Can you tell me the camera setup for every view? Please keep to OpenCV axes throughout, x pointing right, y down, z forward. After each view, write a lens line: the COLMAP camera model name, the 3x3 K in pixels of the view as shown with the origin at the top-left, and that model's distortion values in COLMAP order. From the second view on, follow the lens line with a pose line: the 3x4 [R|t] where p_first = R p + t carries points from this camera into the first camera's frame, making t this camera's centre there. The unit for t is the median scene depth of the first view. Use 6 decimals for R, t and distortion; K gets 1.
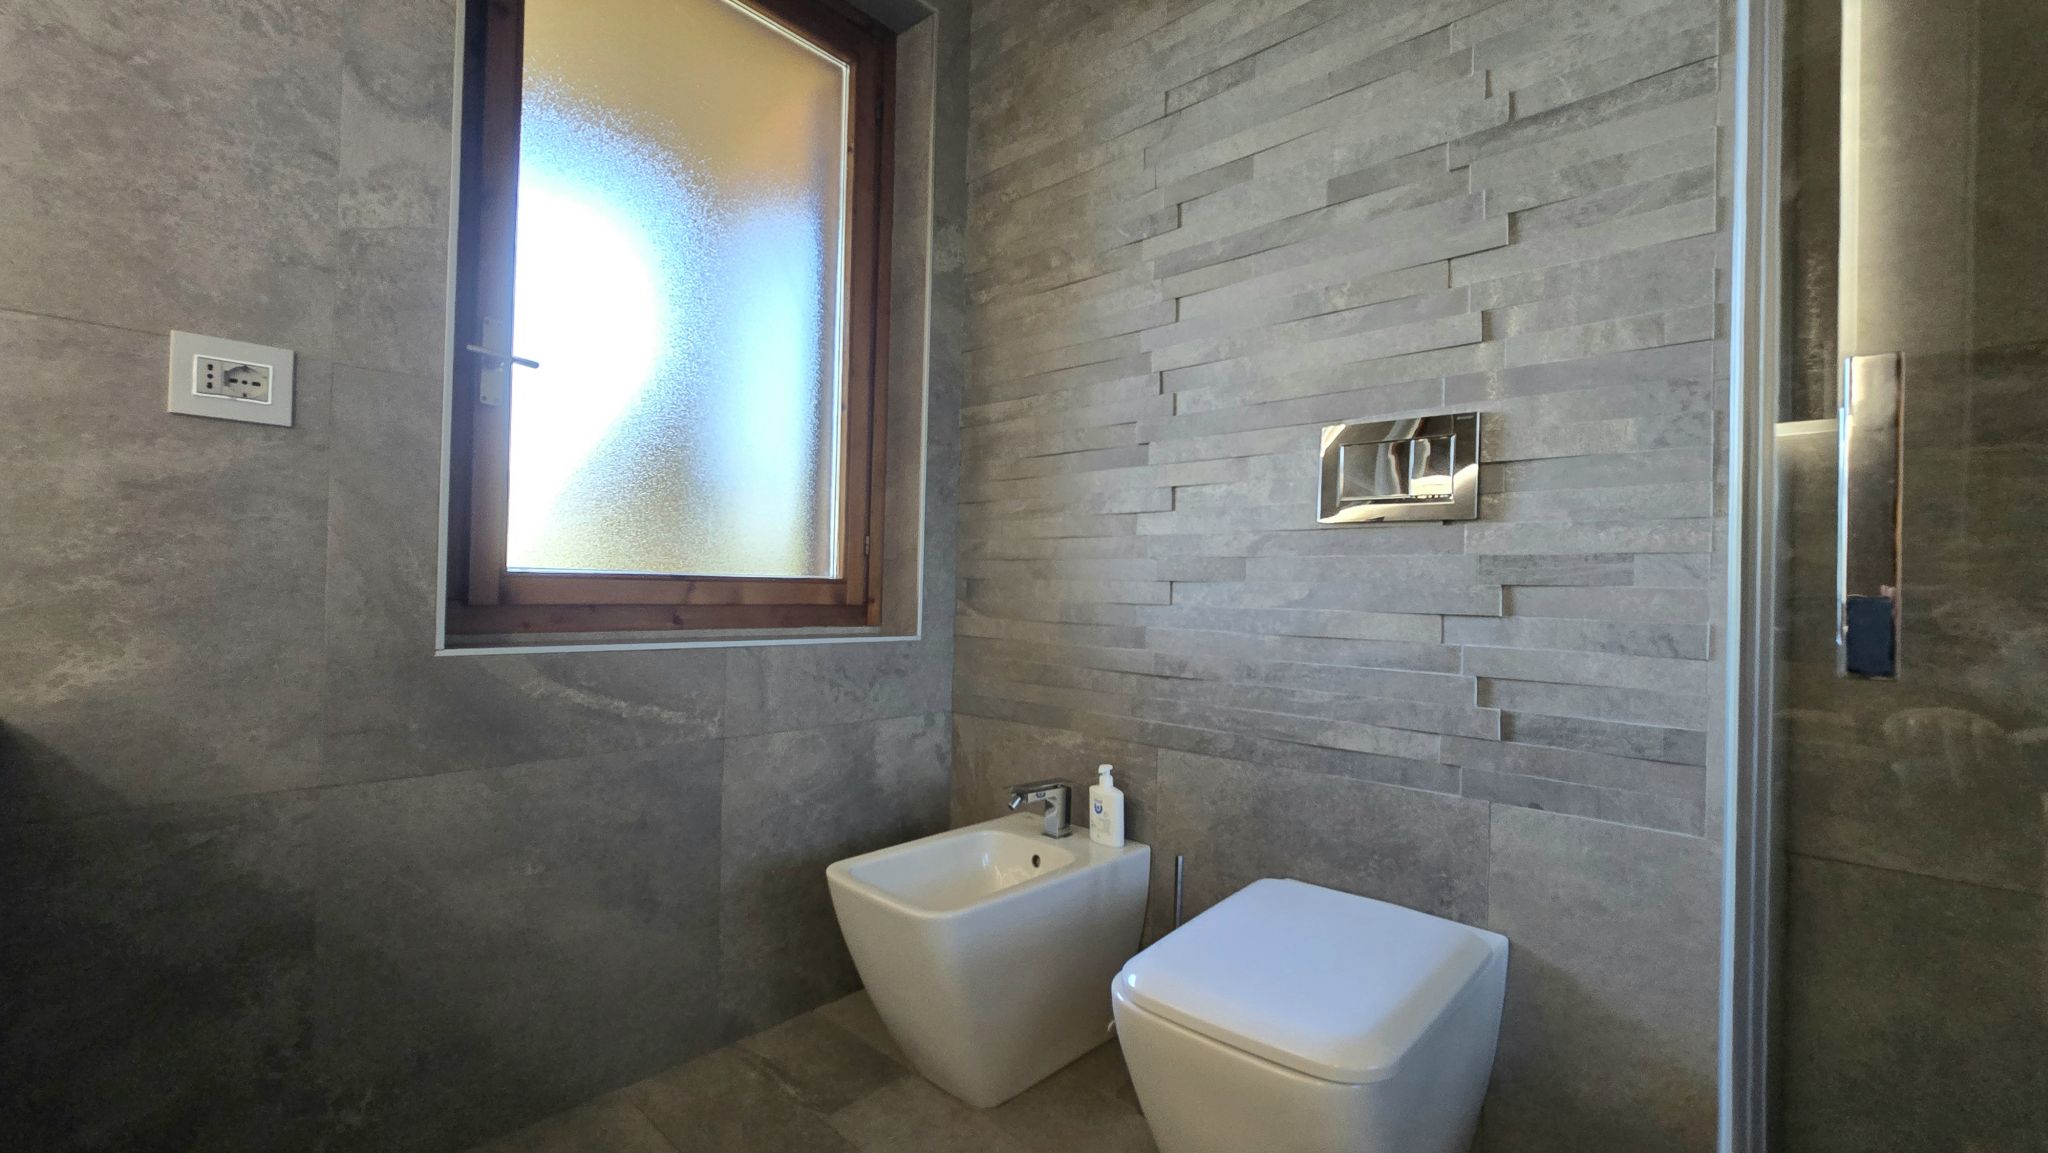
lens RADIAL K [[829.1, 0, 1046.1], [0, 829.1, 584.8], [0, 0, 1]] dist [-0.007671, -0.000555]
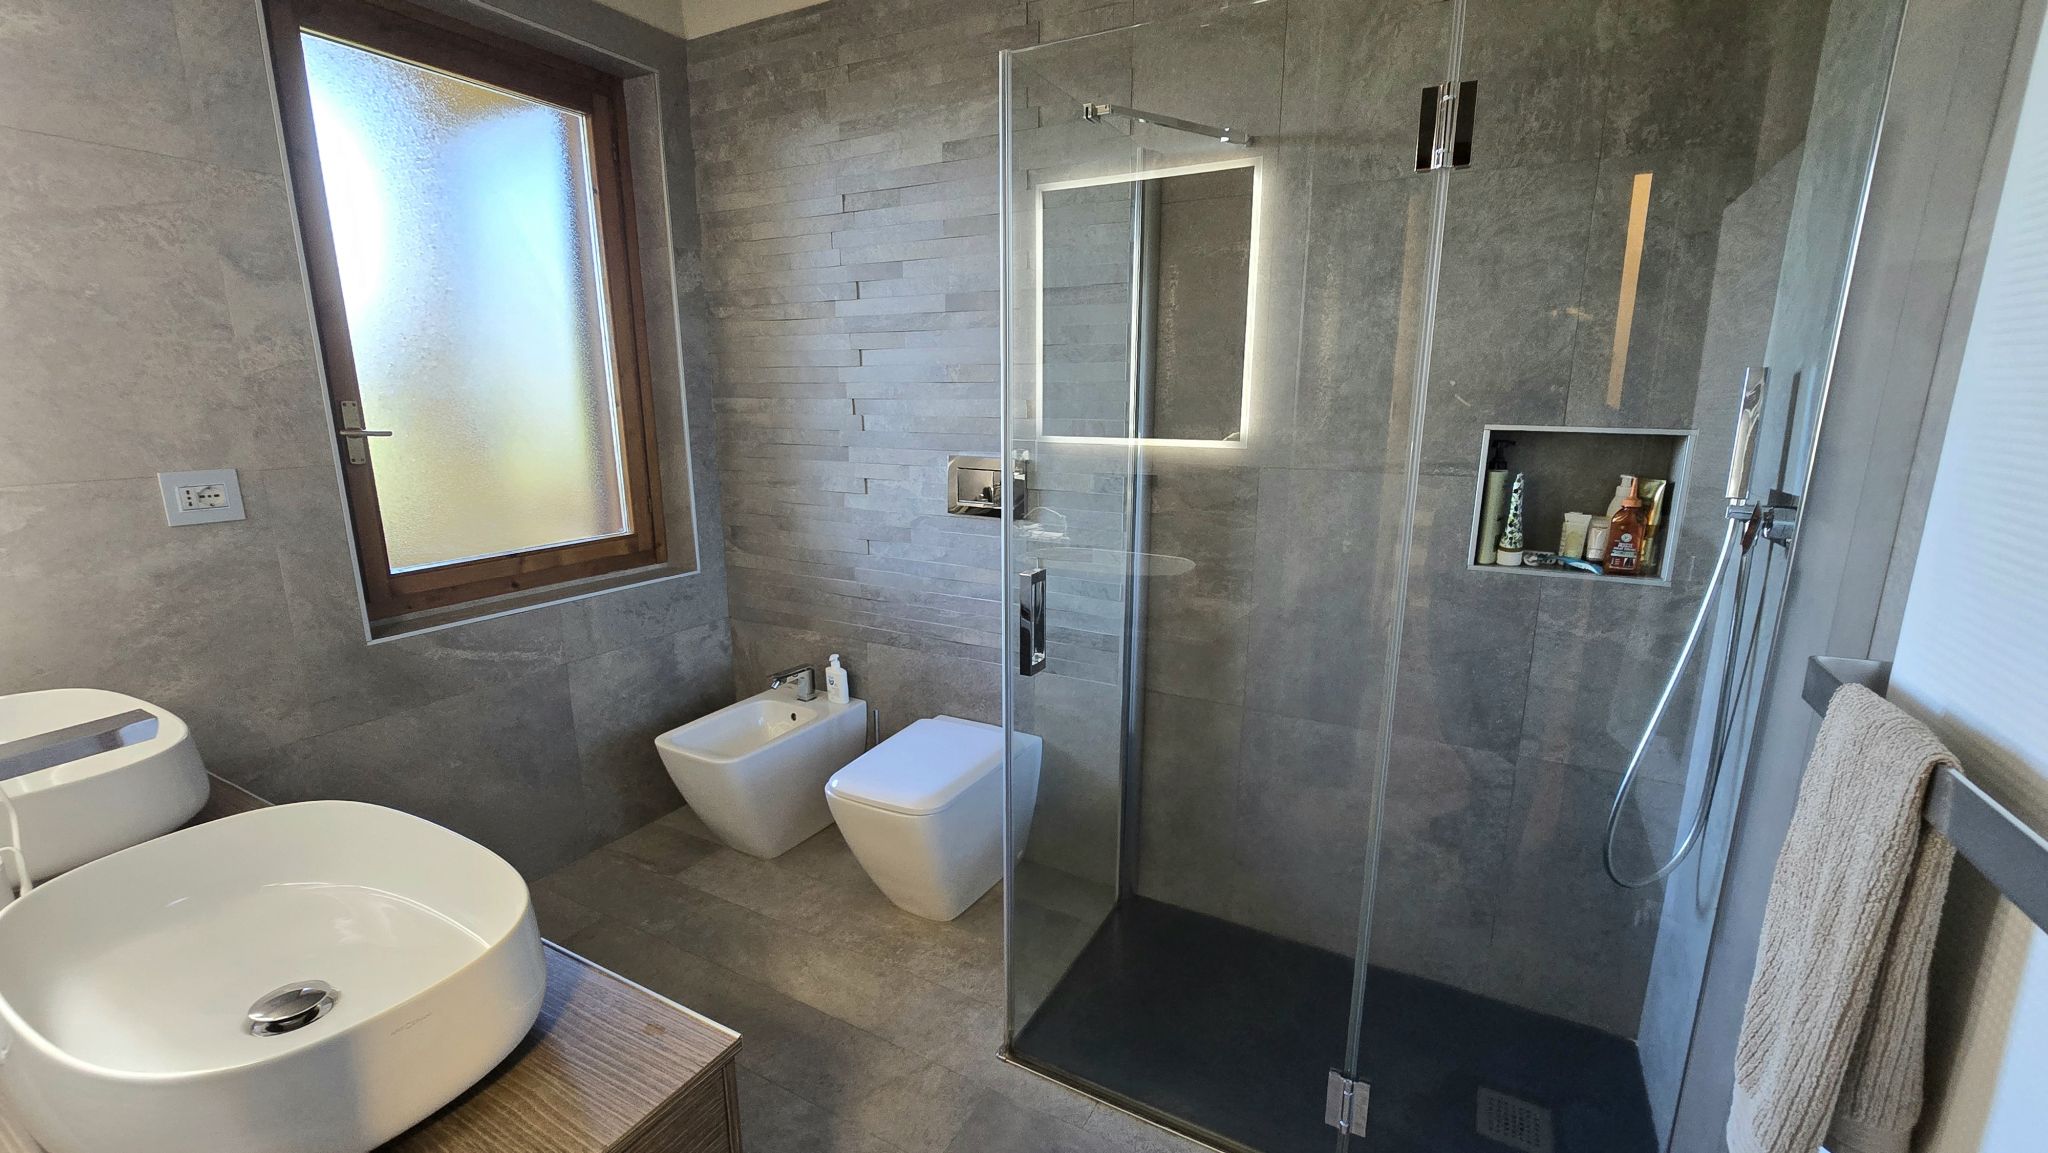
lens RADIAL K [[835.3, 0, 1042.7], [0, 835.3, 581.6], [0, 0, 1]] dist [-0.003819, -0.000644]
pose [[0.970400, -0.072093, 0.230491, 0.125299], [0.017226, 0.972635, 0.231698, -0.349778], [-0.240888, -0.220870, 0.945087, -0.708112]]
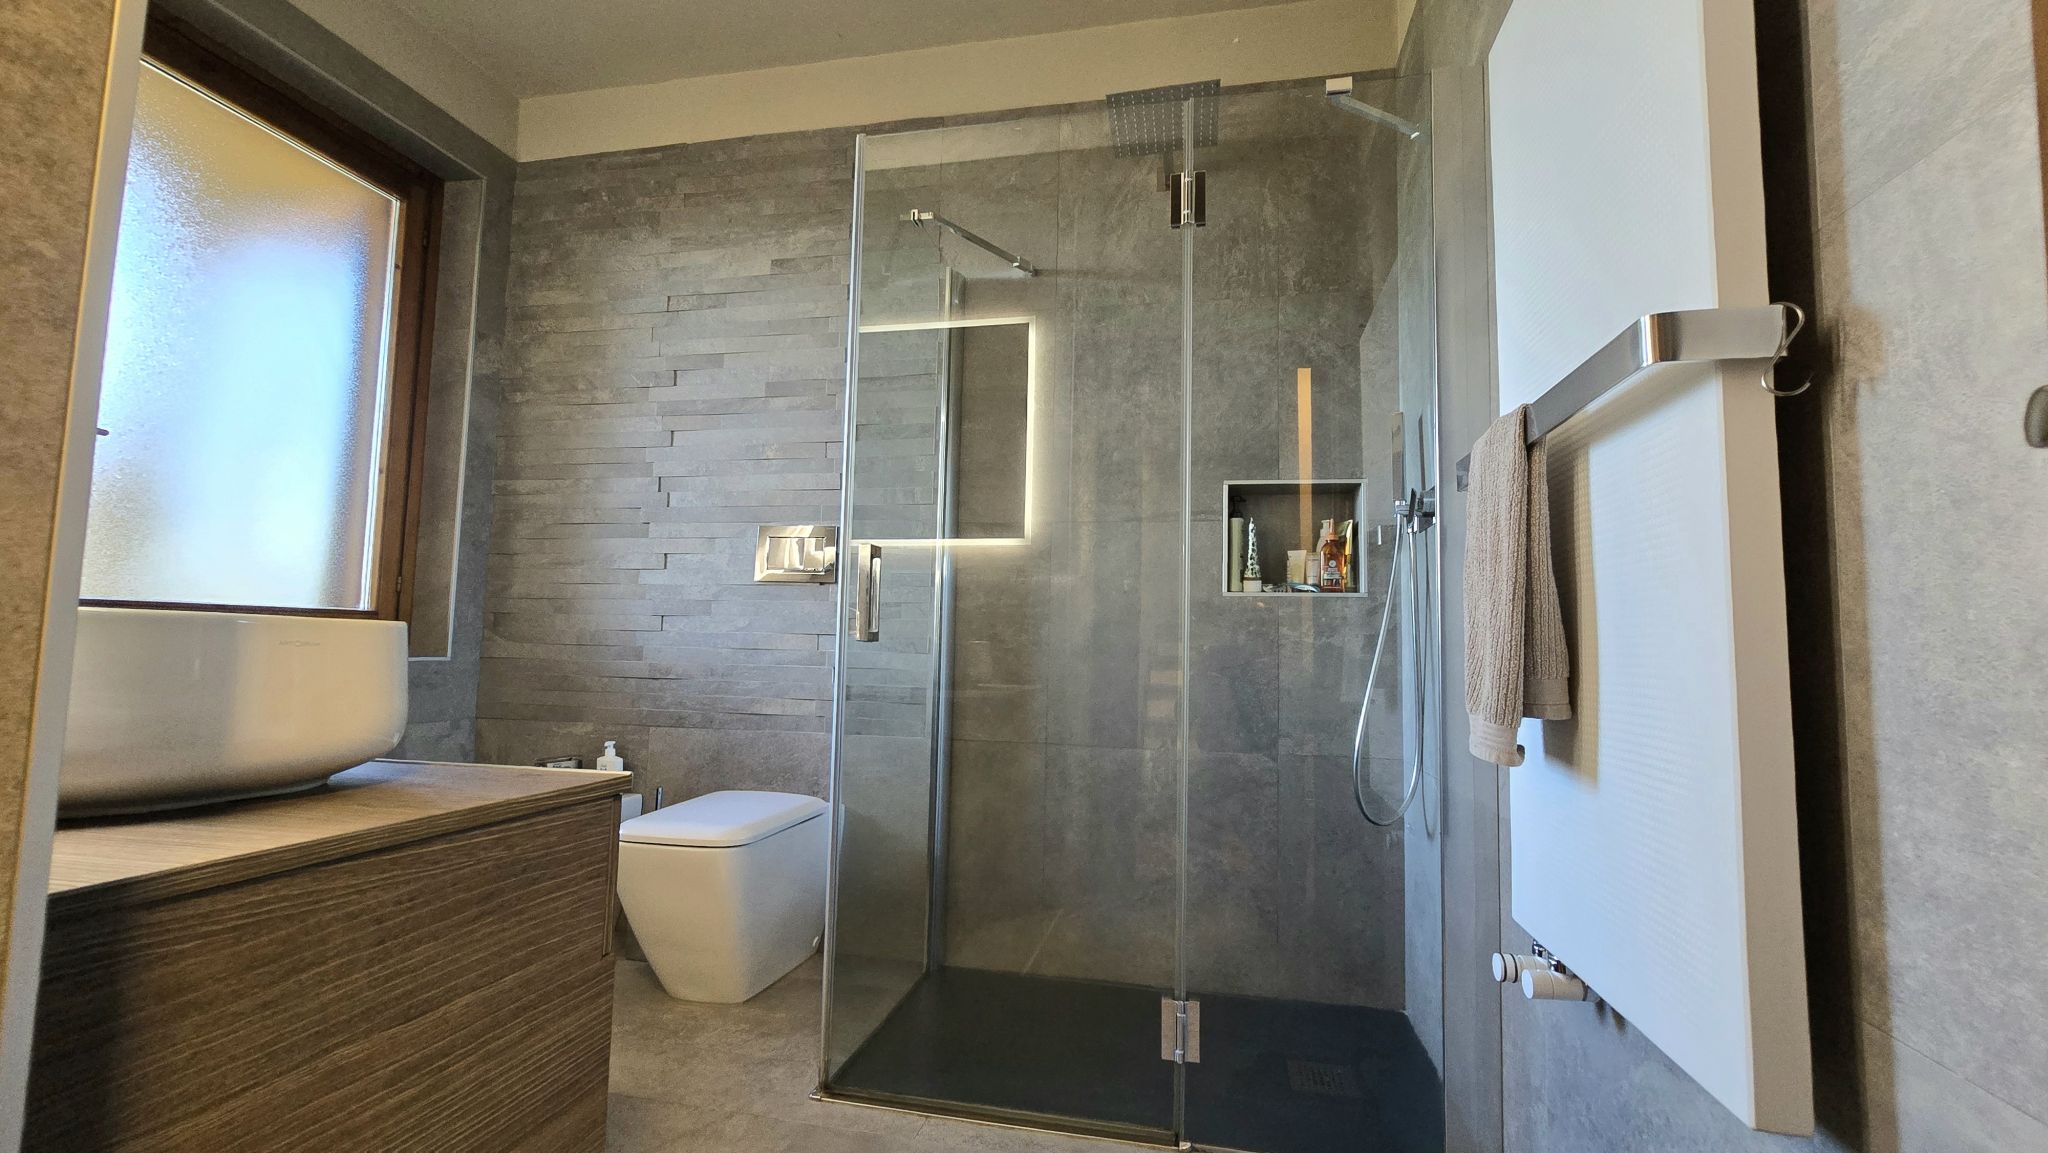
lens RADIAL K [[834.4, 0, 1040.3], [0, 834.4, 582.1], [0, 0, 1]] dist [-0.002577, 0.000142]
pose [[0.861576, 0.031218, 0.506667, -0.034958], [-0.004354, 0.998525, -0.054120, 0.017709], [-0.507609, 0.044422, 0.860441, -0.822342]]
